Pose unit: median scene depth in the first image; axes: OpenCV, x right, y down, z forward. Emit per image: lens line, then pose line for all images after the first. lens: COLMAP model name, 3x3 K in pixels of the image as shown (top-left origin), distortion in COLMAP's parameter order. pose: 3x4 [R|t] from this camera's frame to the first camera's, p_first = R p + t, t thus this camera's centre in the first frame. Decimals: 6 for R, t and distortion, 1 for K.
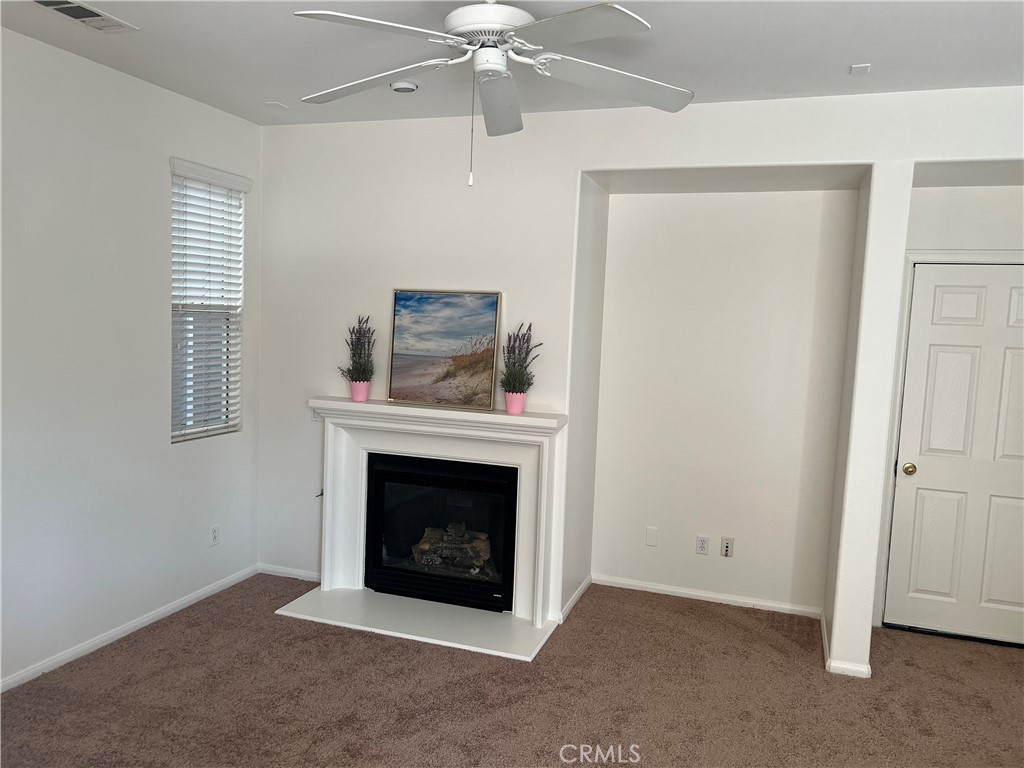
lens RADIAL K [[772.3, 0, 511.6], [0, 772.3, 383.8], [0, 0, 1]] dist [-0.005339, -0.001315]
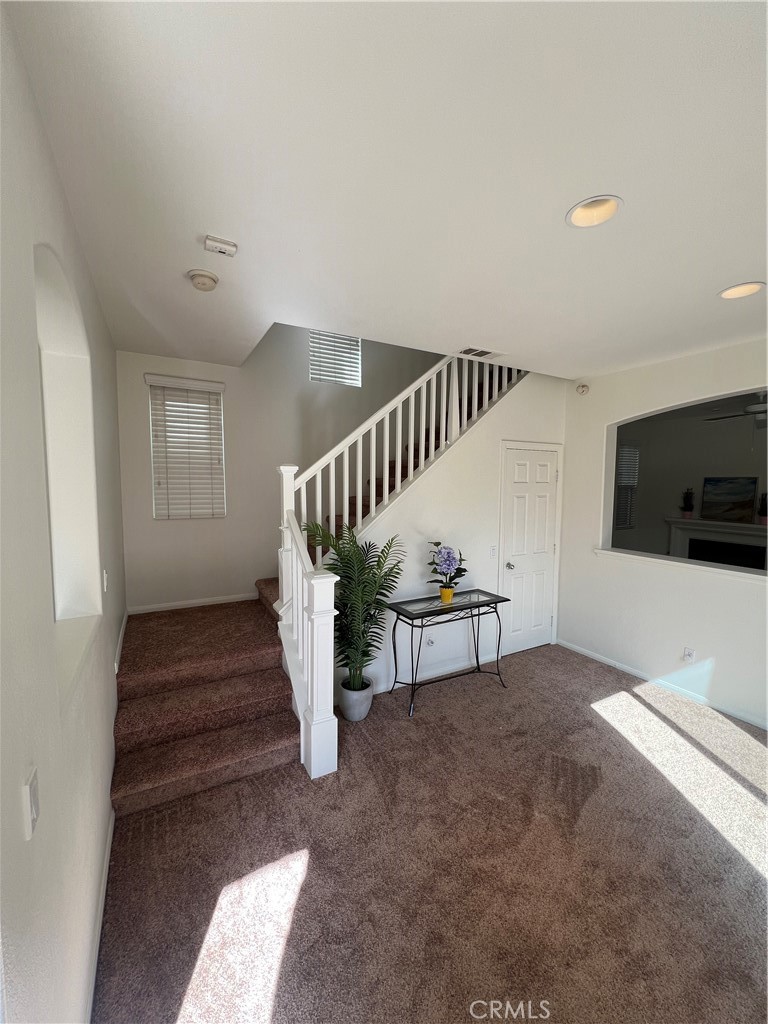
lens RADIAL K [[414.0, 0, 383.4], [0, 414.0, 511.8], [0, 0, 1]] dist [0.001562, 0.000095]
pose [[0.740987, 0.018895, -0.671253, -0.010336], [-0.038409, 0.999160, -0.014273, 0.060057], [0.670420, 0.036358, 0.741091, -0.801020]]
